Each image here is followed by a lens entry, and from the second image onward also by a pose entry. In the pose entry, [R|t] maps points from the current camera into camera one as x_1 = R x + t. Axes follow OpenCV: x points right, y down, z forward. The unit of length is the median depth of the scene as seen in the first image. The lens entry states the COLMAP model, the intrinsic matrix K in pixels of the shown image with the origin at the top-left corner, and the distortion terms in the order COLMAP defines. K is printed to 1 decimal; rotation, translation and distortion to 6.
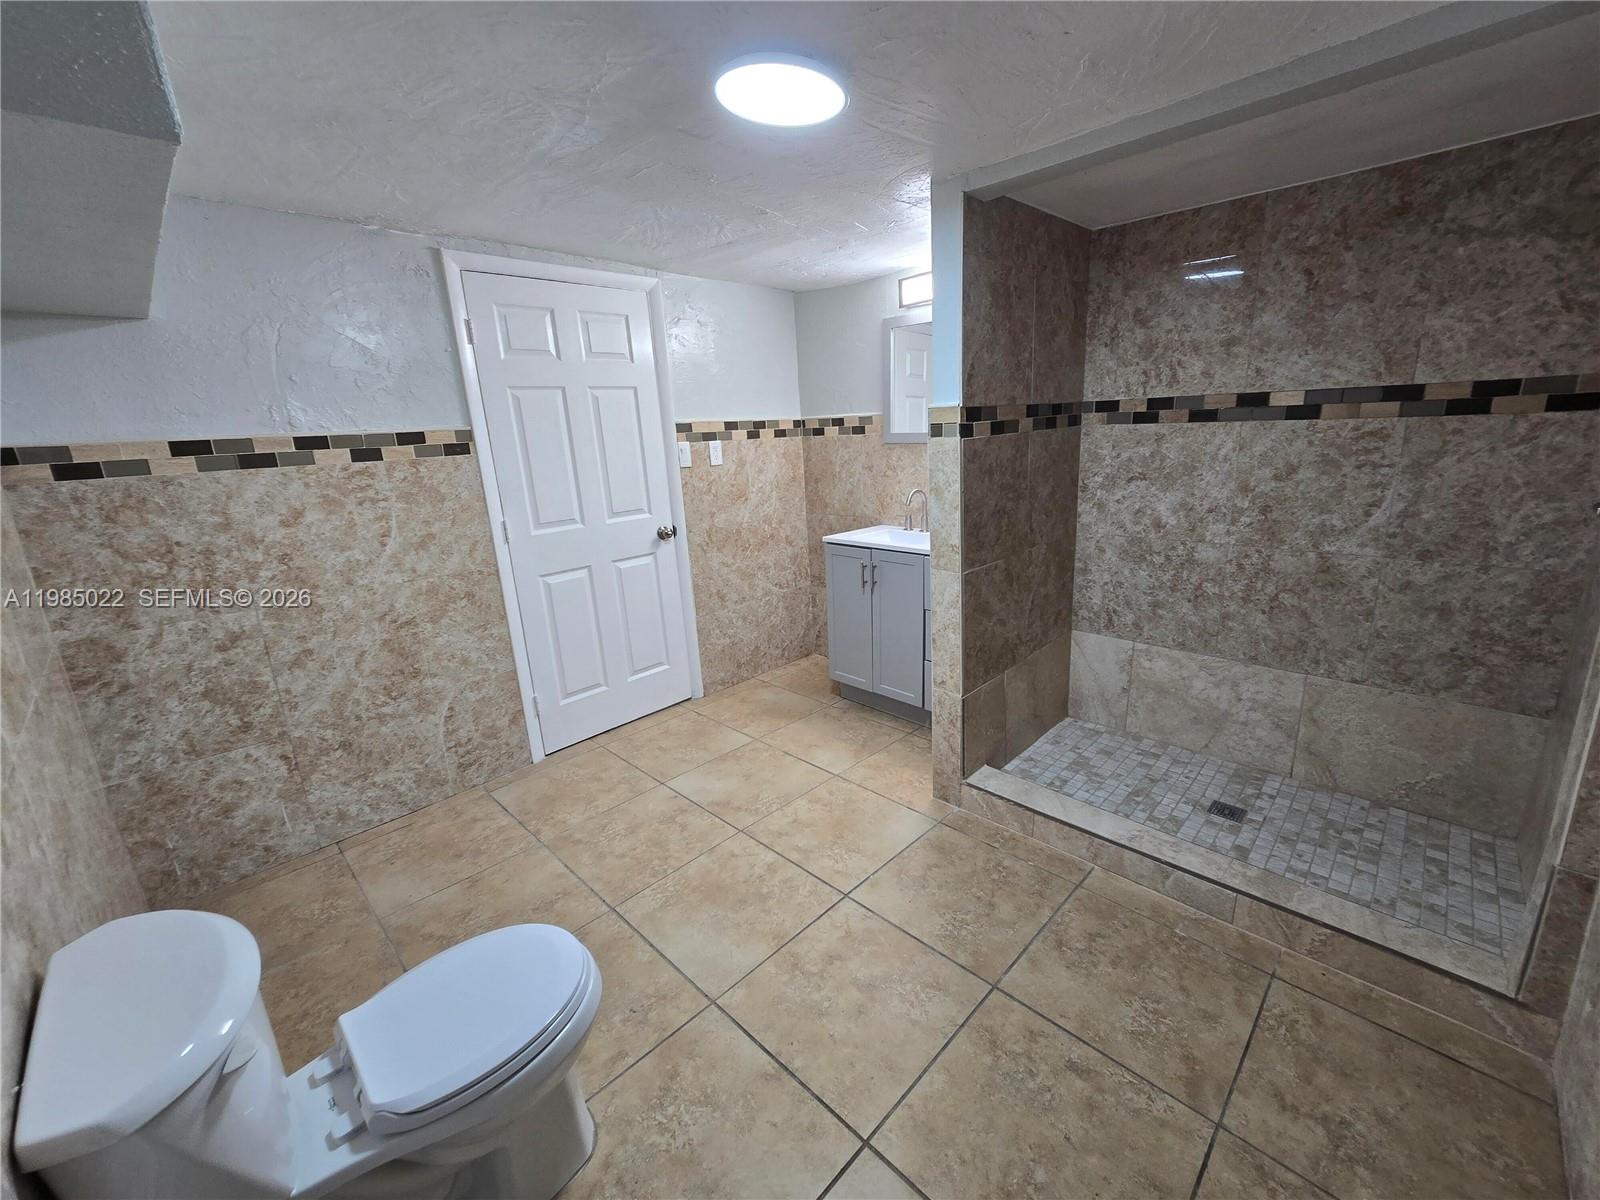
lens RADIAL K [[650.9, 0, 806.7], [0, 650.9, 604.9], [0, 0, 1]] dist [-0.004531, 0.002302]
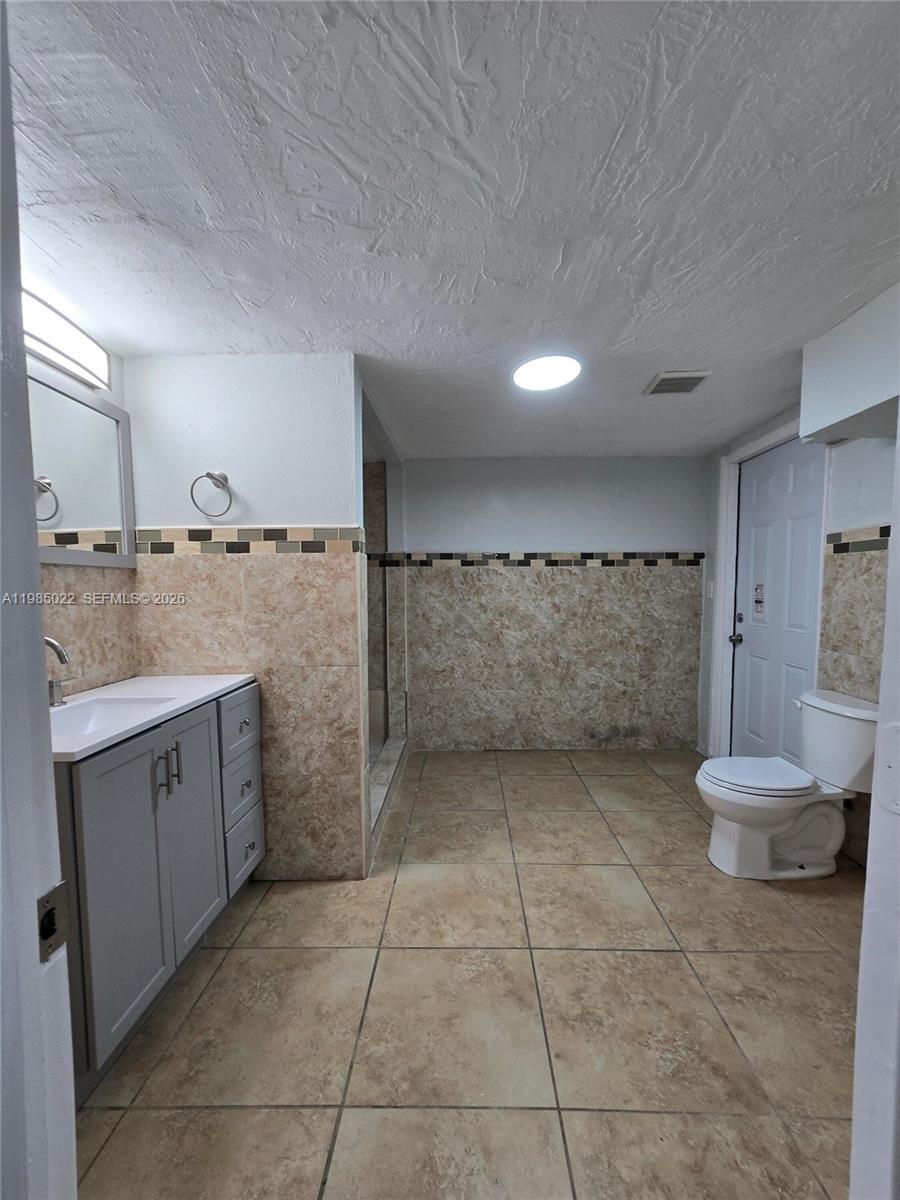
lens RADIAL K [[488.2, 0, 455.3], [0, 488.2, 603.3], [0, 0, 1]] dist [-0.004531, 0.002302]
pose [[-0.687578, 0.019529, 0.725848, -0.537393], [0.223108, 0.956962, 0.185597, -0.279561], [-0.690985, 0.289555, -0.662343, 1.368959]]
